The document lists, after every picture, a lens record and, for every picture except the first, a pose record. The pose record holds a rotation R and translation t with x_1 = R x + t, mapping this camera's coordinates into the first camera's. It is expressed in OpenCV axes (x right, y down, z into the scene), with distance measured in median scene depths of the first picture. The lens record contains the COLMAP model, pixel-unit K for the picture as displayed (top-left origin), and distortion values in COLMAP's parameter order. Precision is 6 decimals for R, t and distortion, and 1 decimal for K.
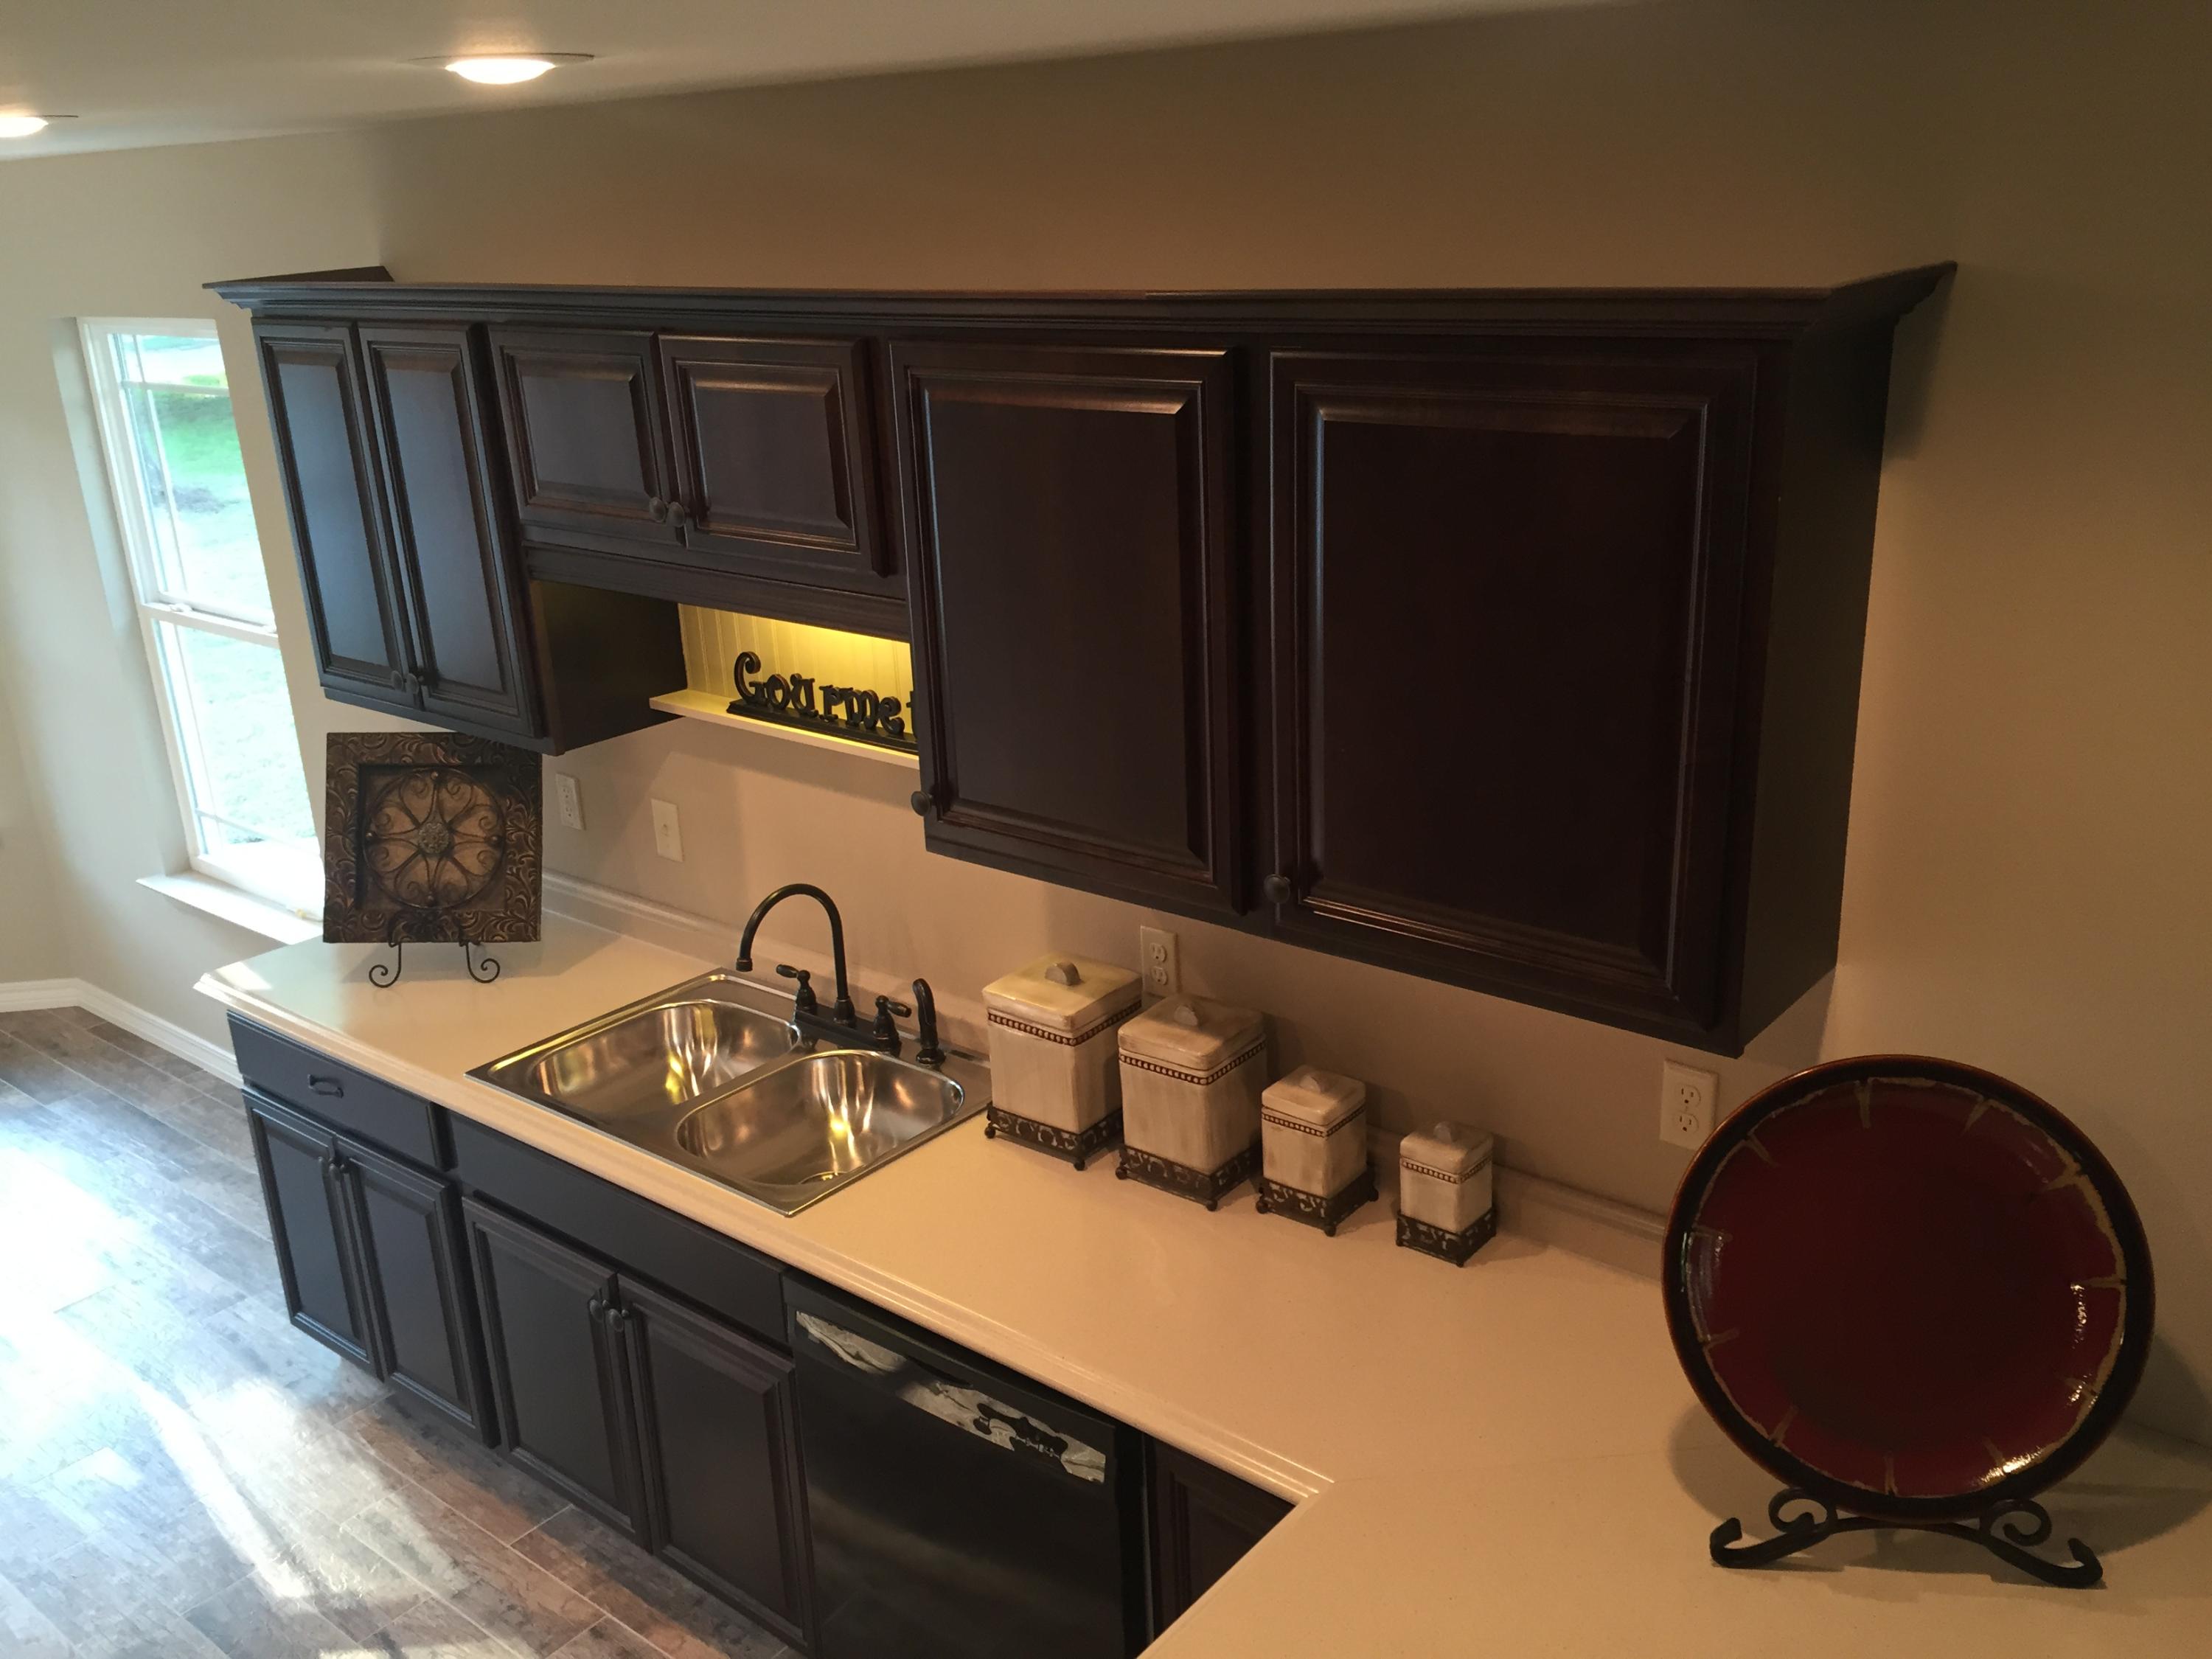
lens RADIAL K [[1902.4, 0, 1122.8], [0, 1902.4, 824.0], [0, 0, 1]] dist [0.089202, -0.134525]
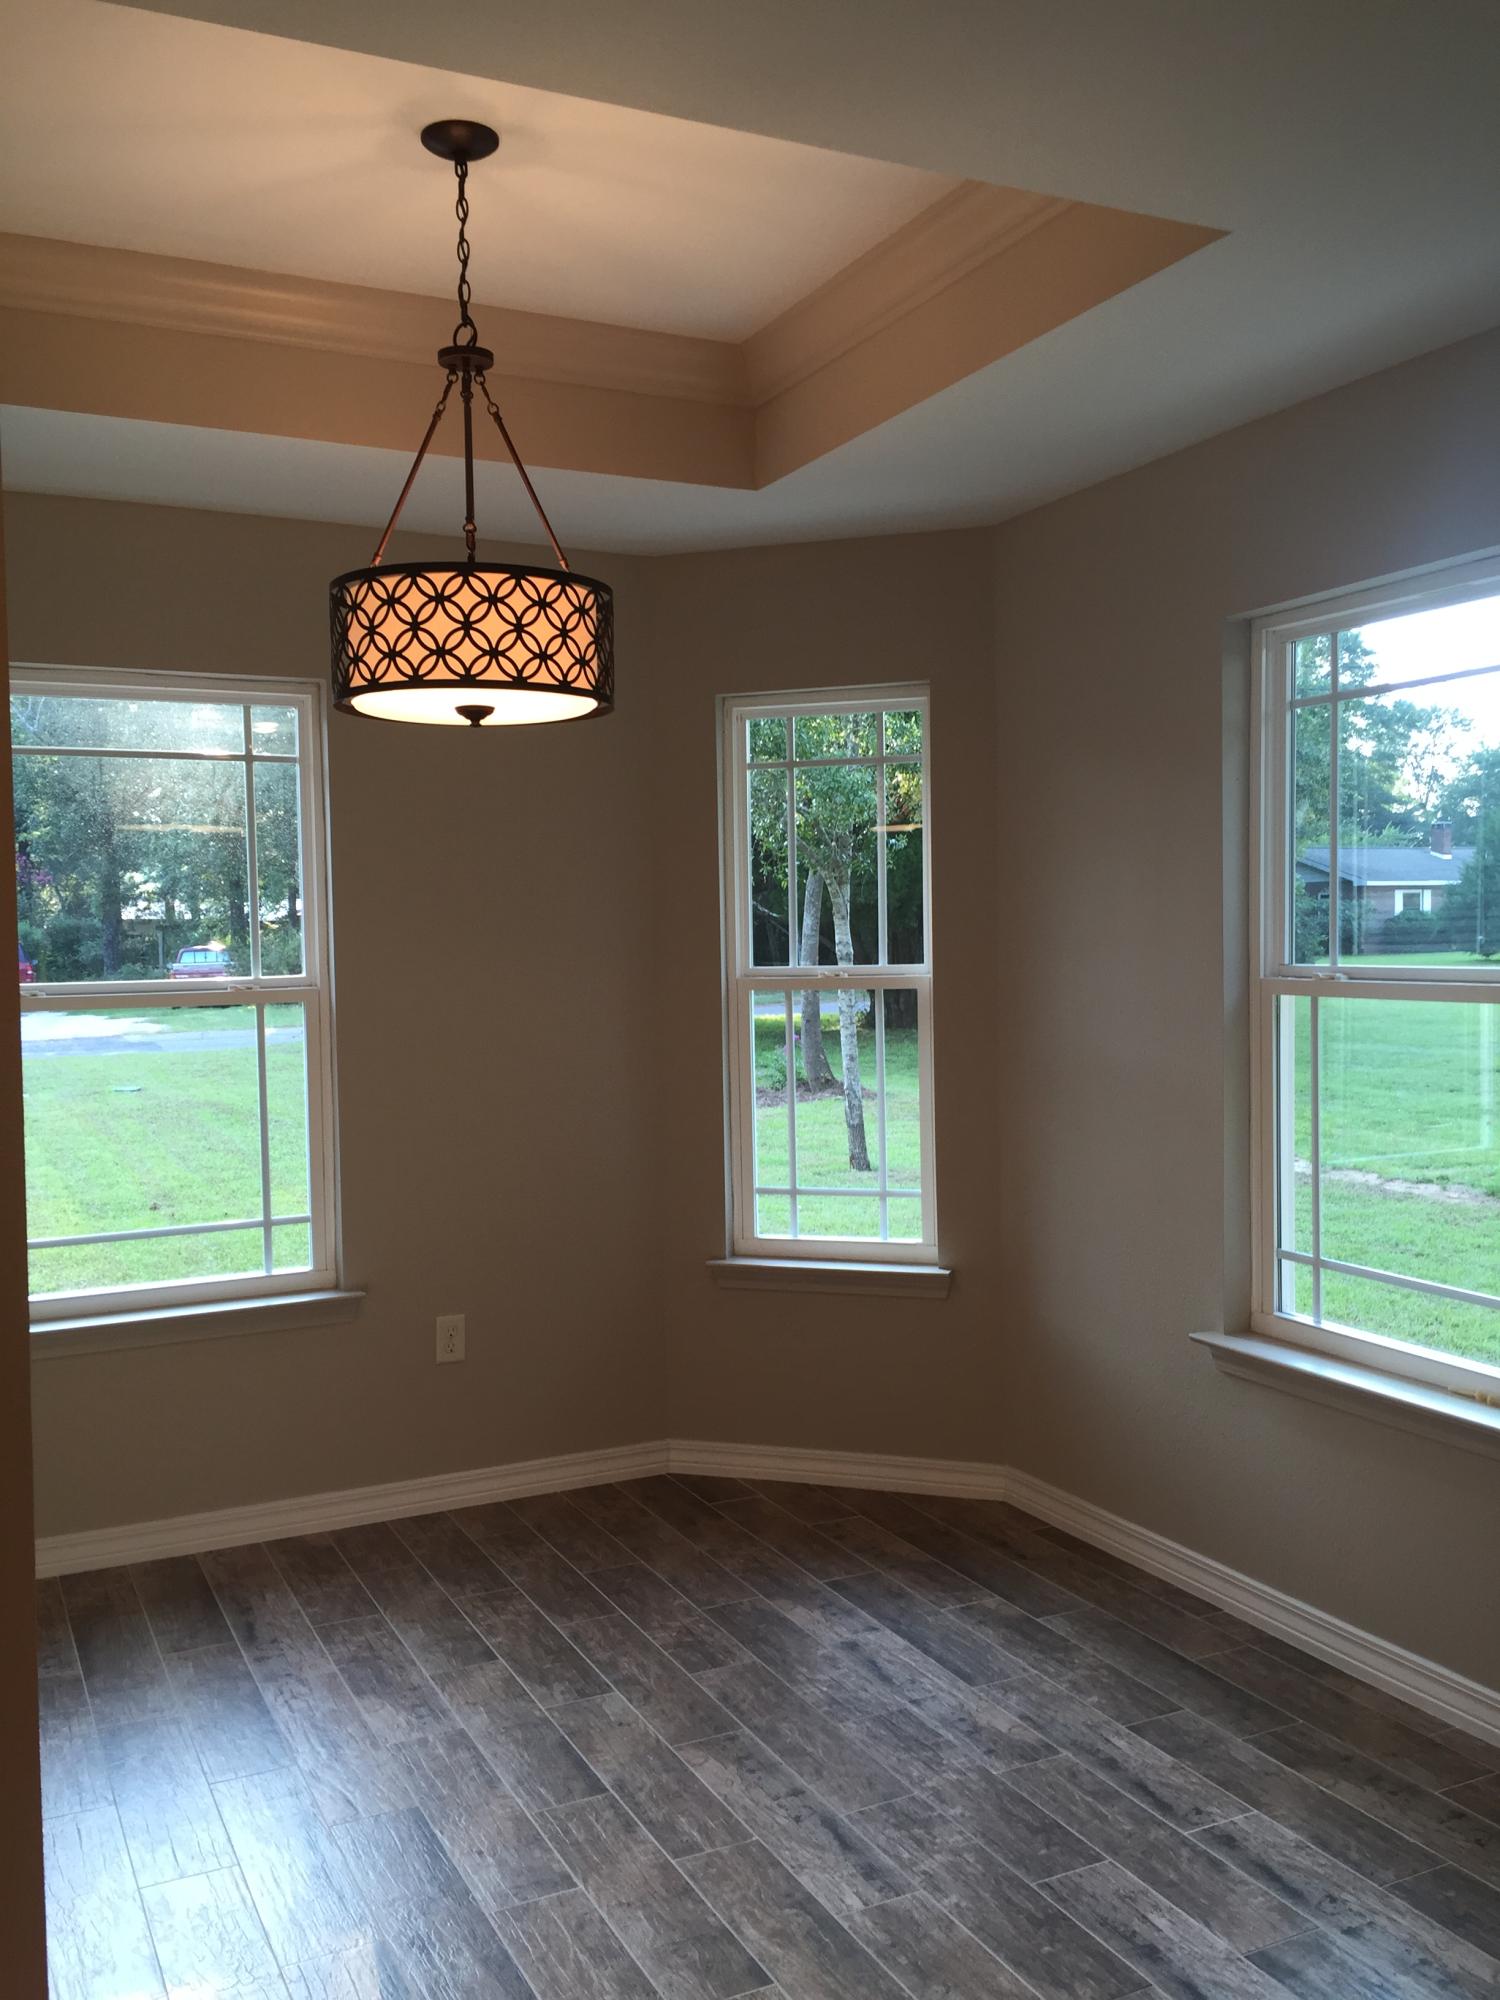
lens RADIAL K [[1720.1, 0, 757.9], [0, 1720.1, 998.2], [0, 0, 1]] dist [0.089202, -0.134525]
pose [[0.911014, 0.042986, -0.410129, -0.624257], [-0.154150, 0.957951, -0.242009, 0.151354], [0.382481, 0.283695, 0.879333, 0.459131]]
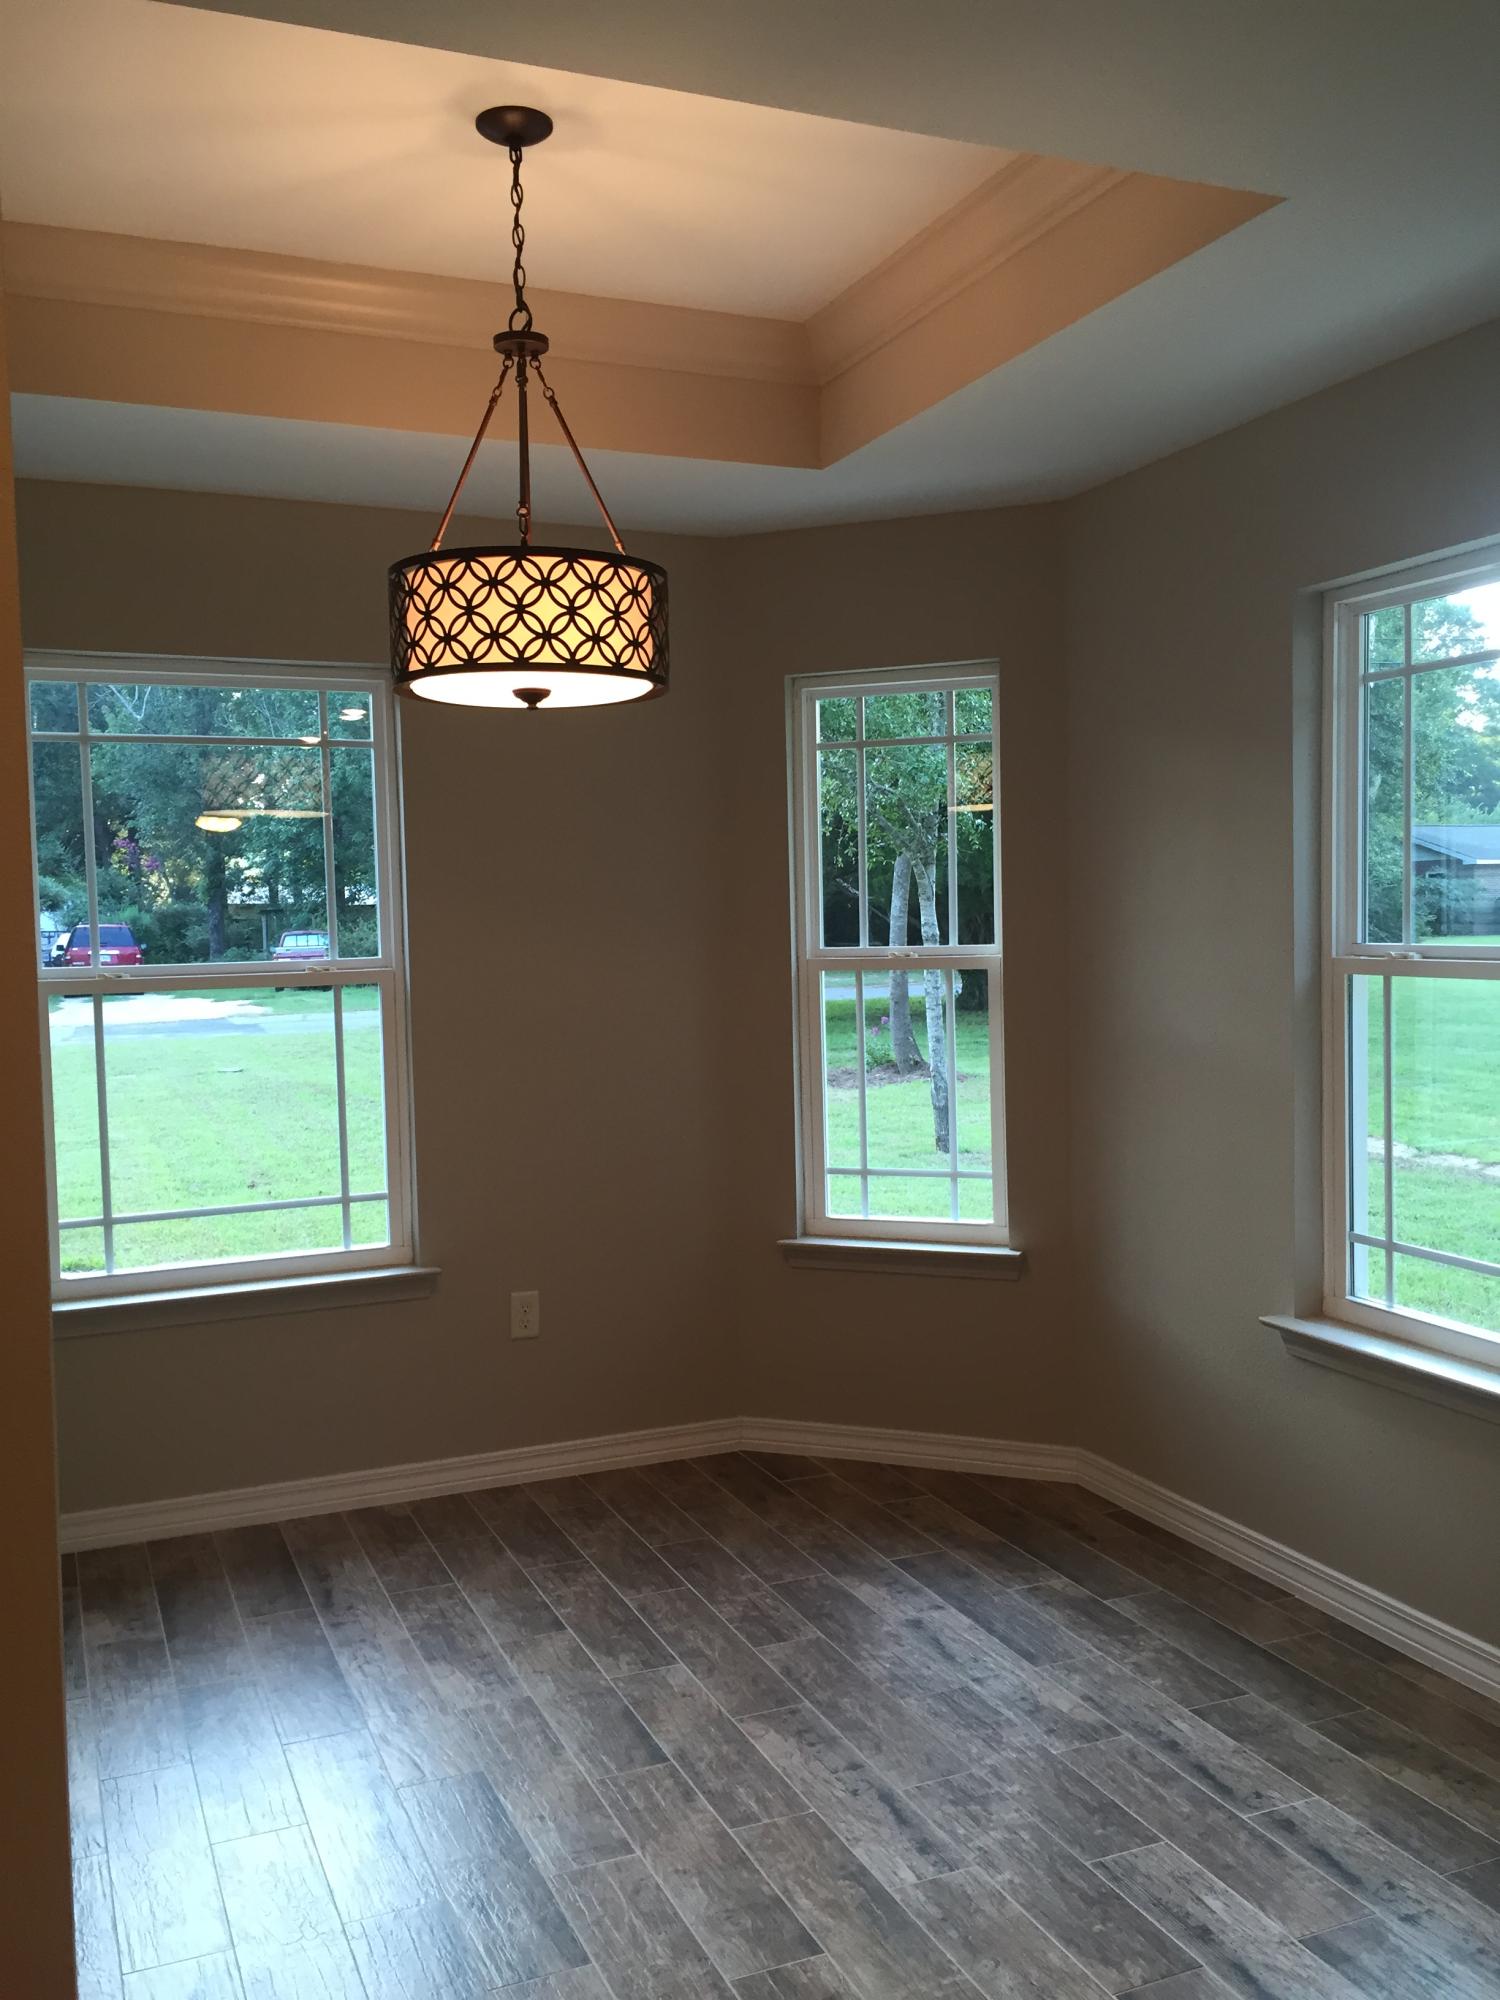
lens RADIAL K [[1720.1, 0, 755.1], [0, 1720.1, 1001.4], [0, 0, 1]] dist [0.089202, -0.134525]
pose [[0.886102, 0.046479, -0.461154, -0.604286], [-0.165606, 0.961031, -0.221348, 0.150171], [0.432895, 0.272507, 0.859268, 0.465428]]
